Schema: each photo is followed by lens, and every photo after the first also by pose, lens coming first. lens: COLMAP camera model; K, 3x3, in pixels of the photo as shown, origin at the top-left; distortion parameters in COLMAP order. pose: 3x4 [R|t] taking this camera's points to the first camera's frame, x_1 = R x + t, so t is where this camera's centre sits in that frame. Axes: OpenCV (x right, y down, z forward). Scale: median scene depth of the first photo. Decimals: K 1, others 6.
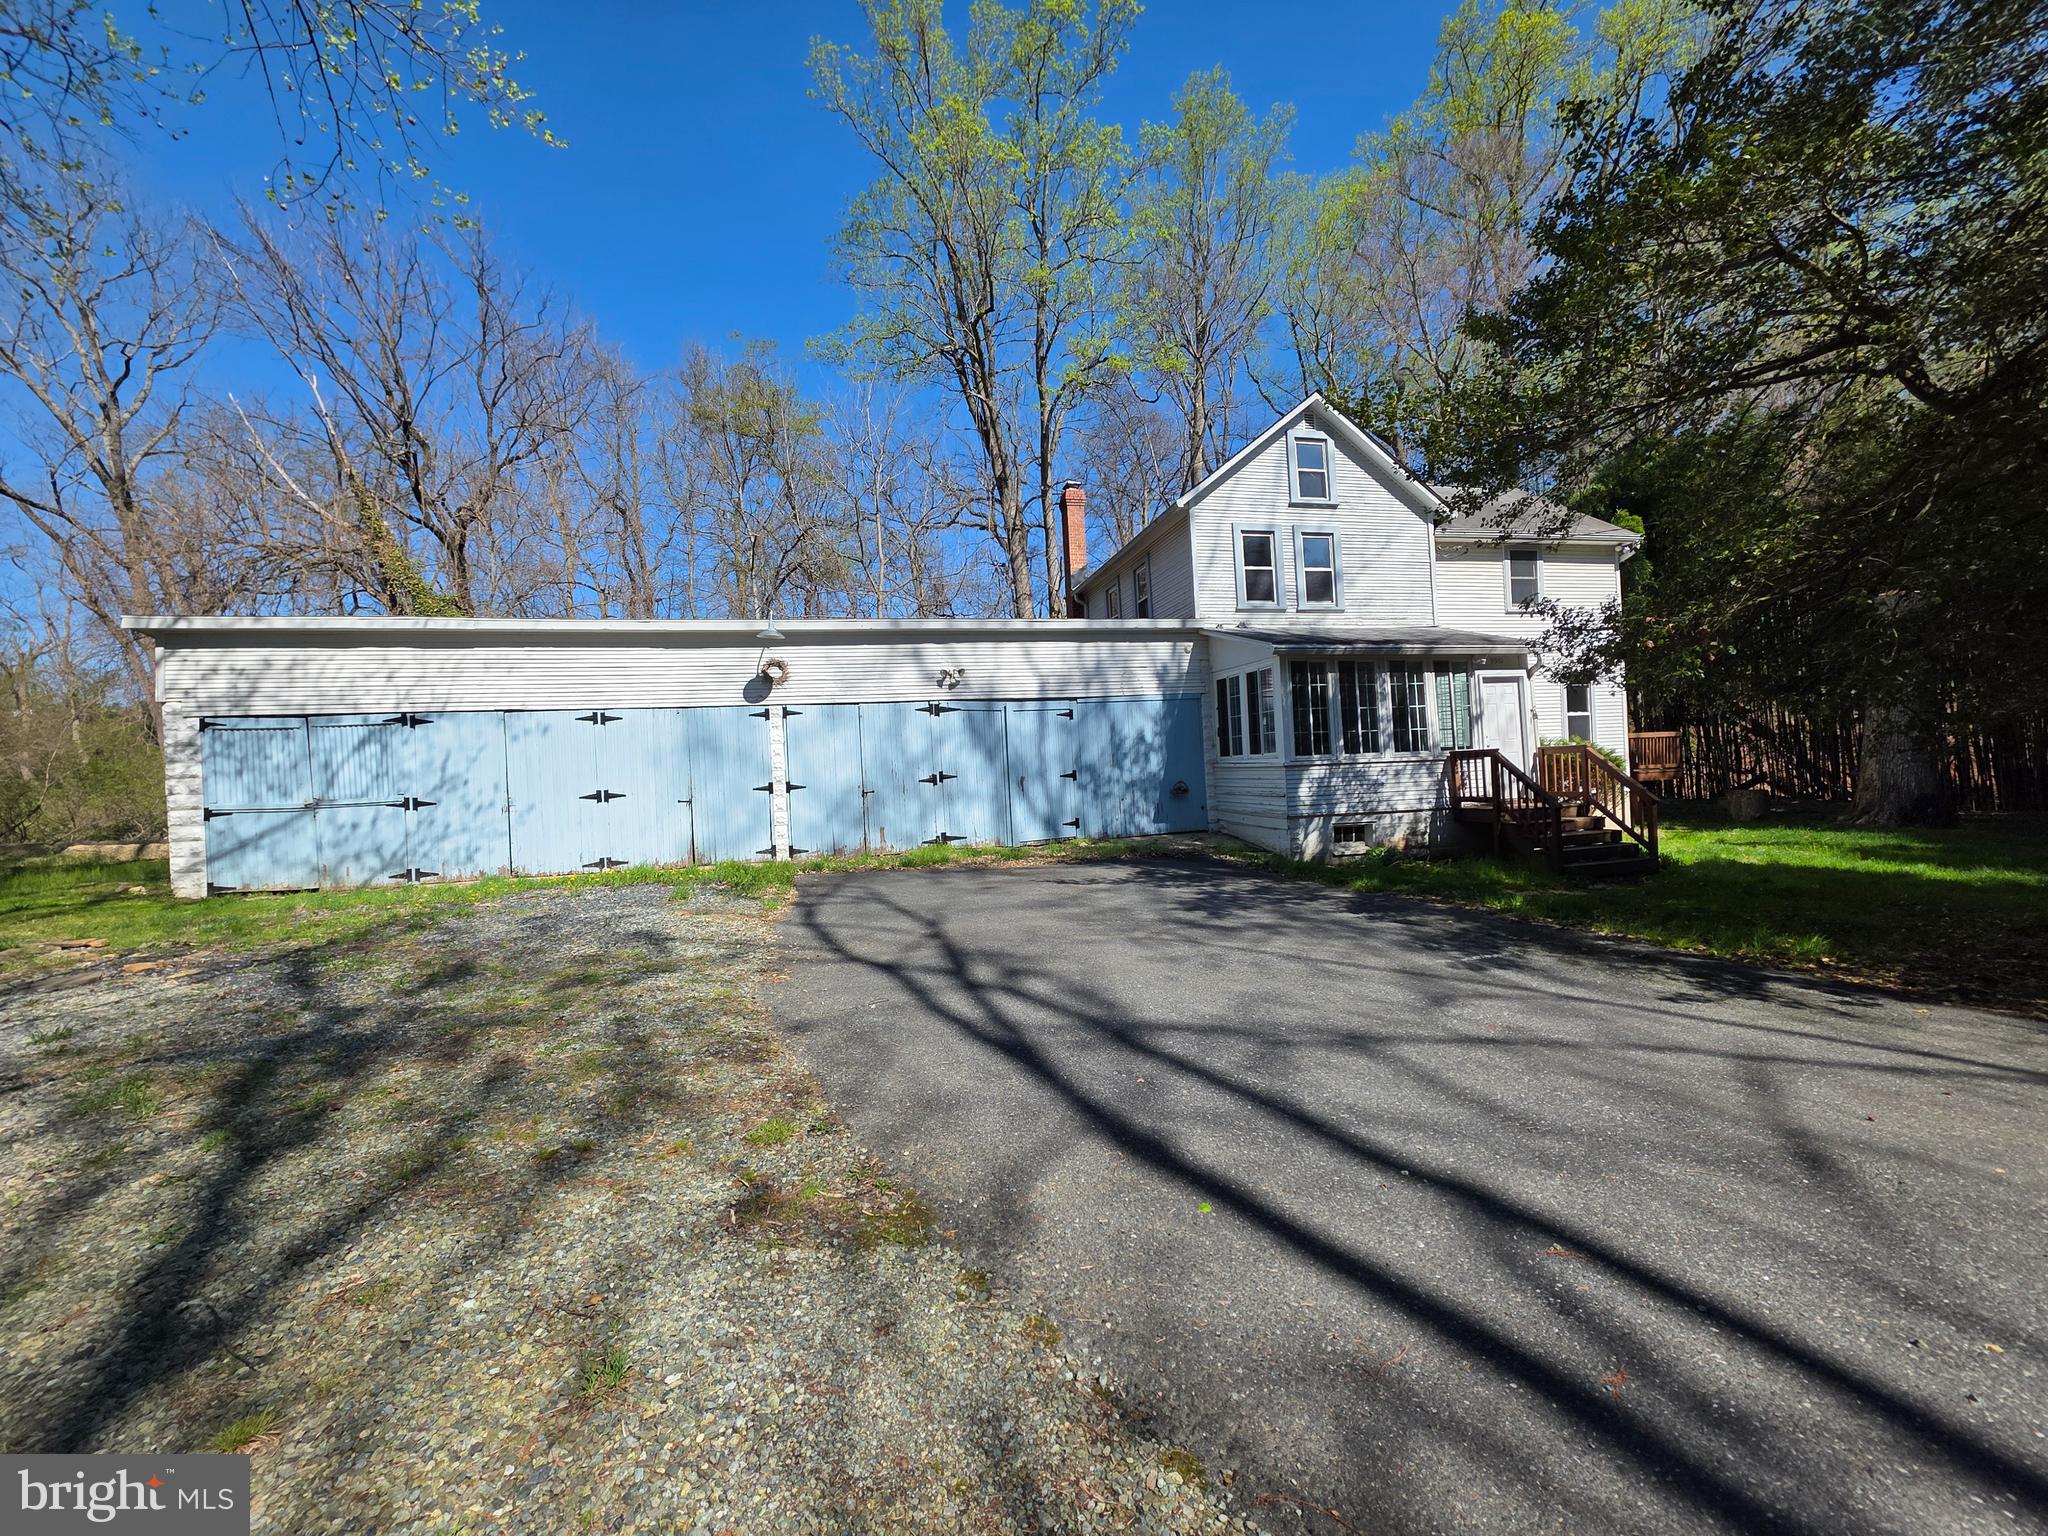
lens RADIAL K [[817.9, 0, 1023.4], [0, 817.9, 762.2], [0, 0, 1]] dist [0.001268, 0.000022]
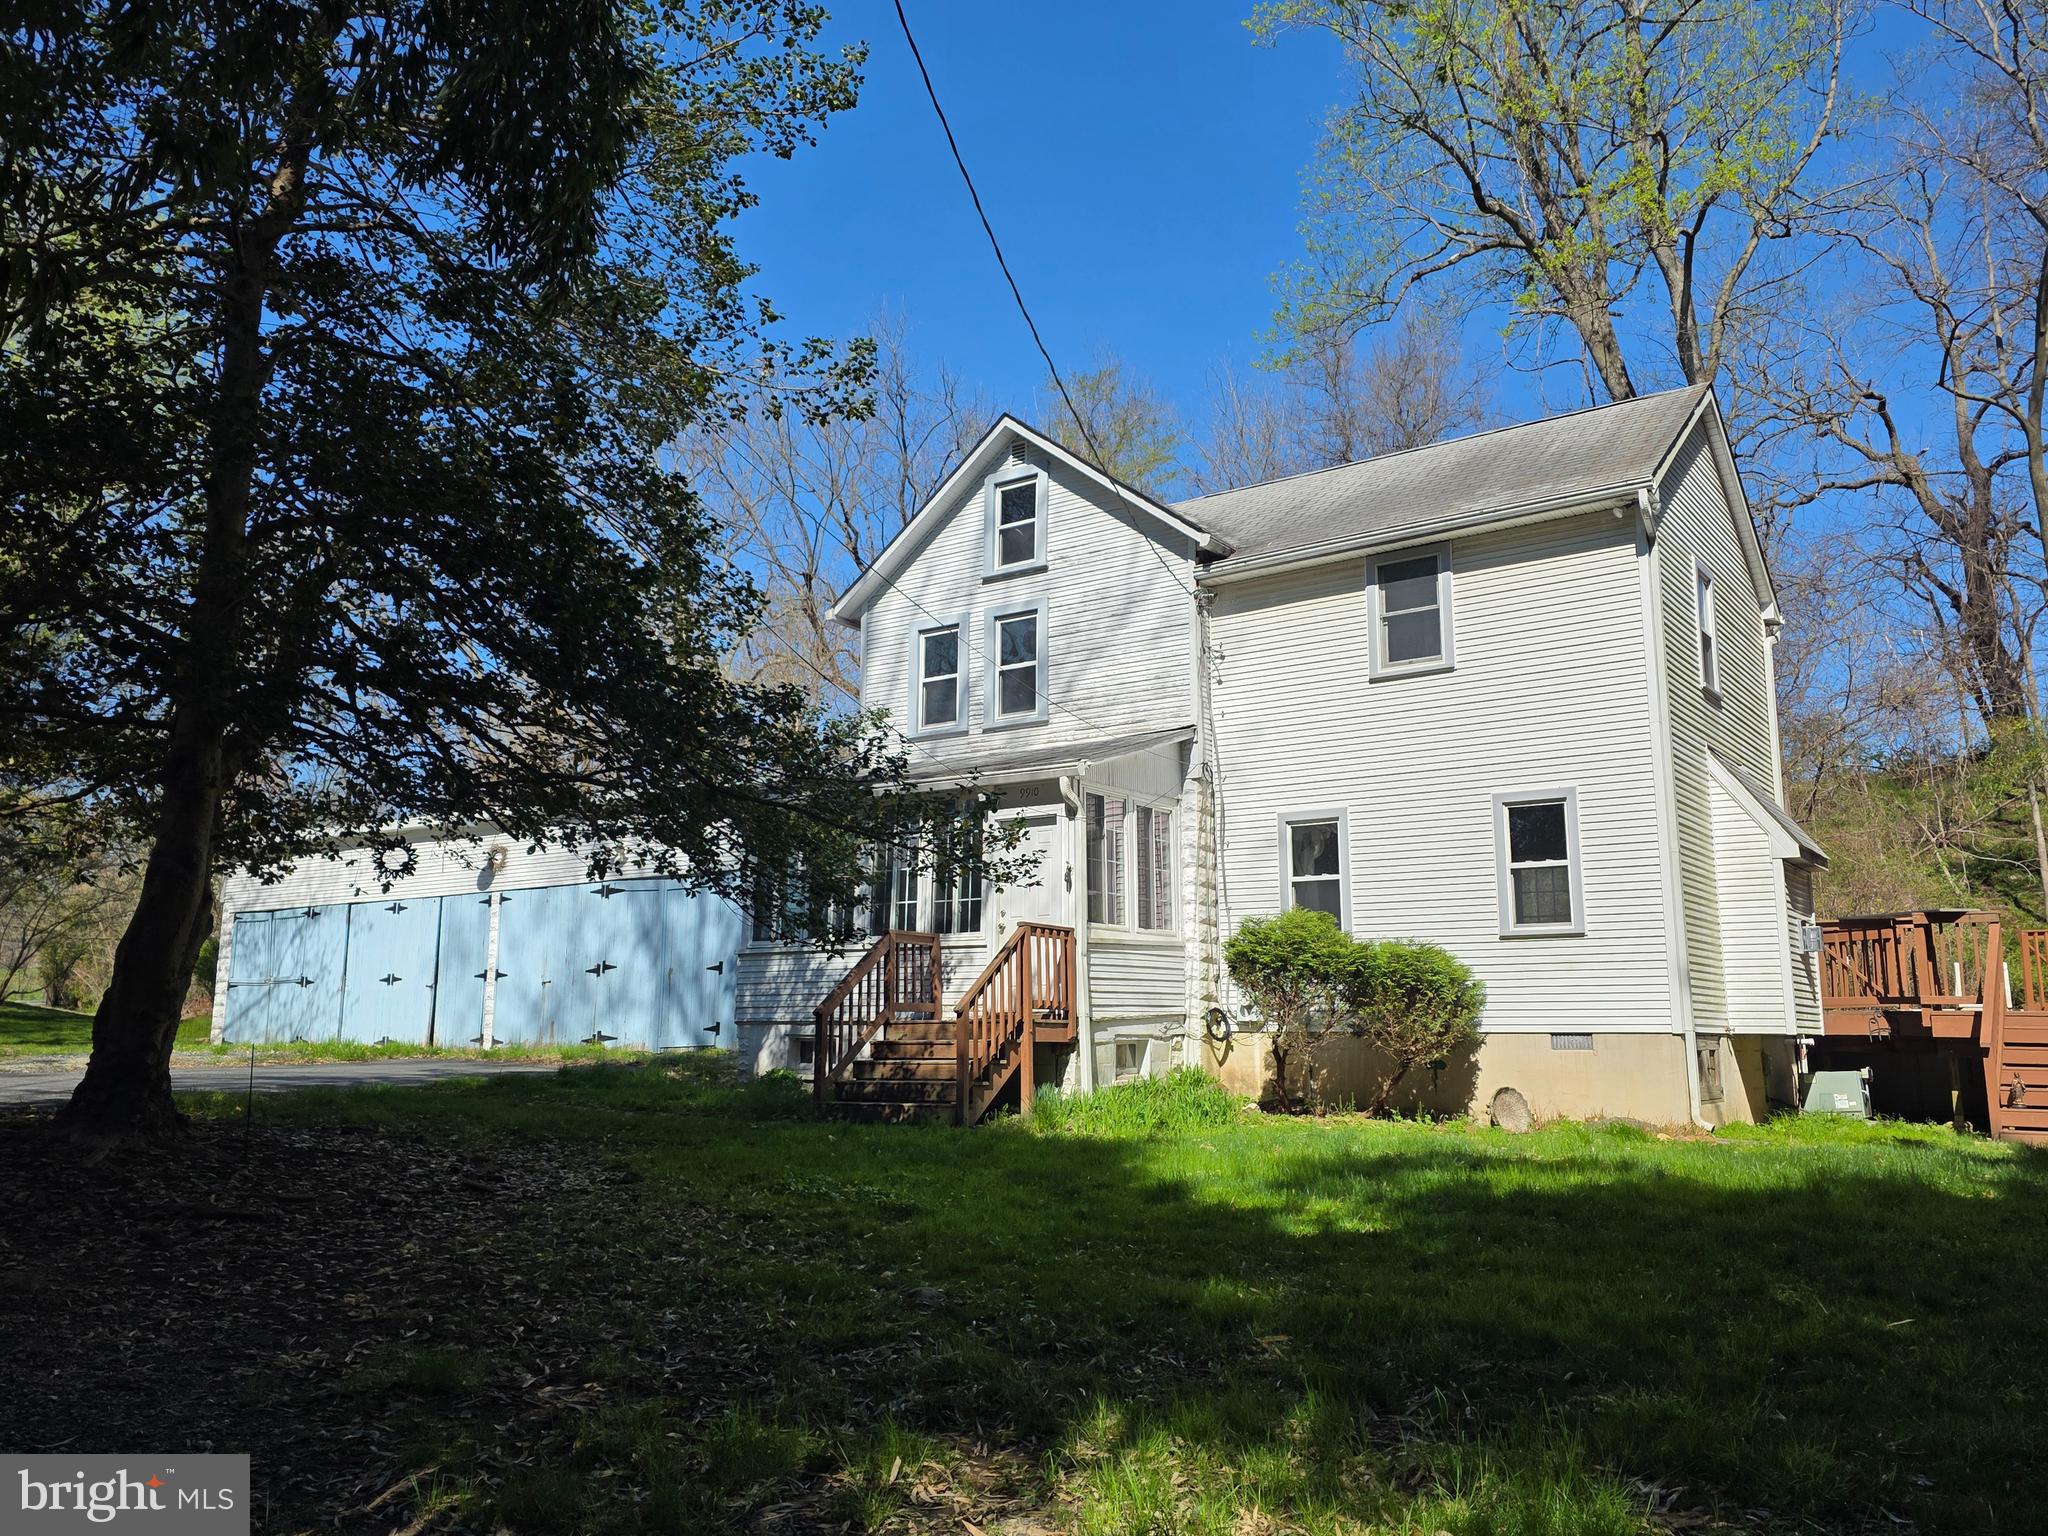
lens RADIAL K [[1559.3, 0, 1022.0], [0, 1559.3, 767.4], [0, 0, 1]] dist [0.002613, 0.000438]
pose [[0.677563, -0.083932, -0.730660, 1.314994], [-0.016591, 0.991470, -0.129277, 0.012917], [0.735278, 0.099716, 0.670391, 0.154729]]
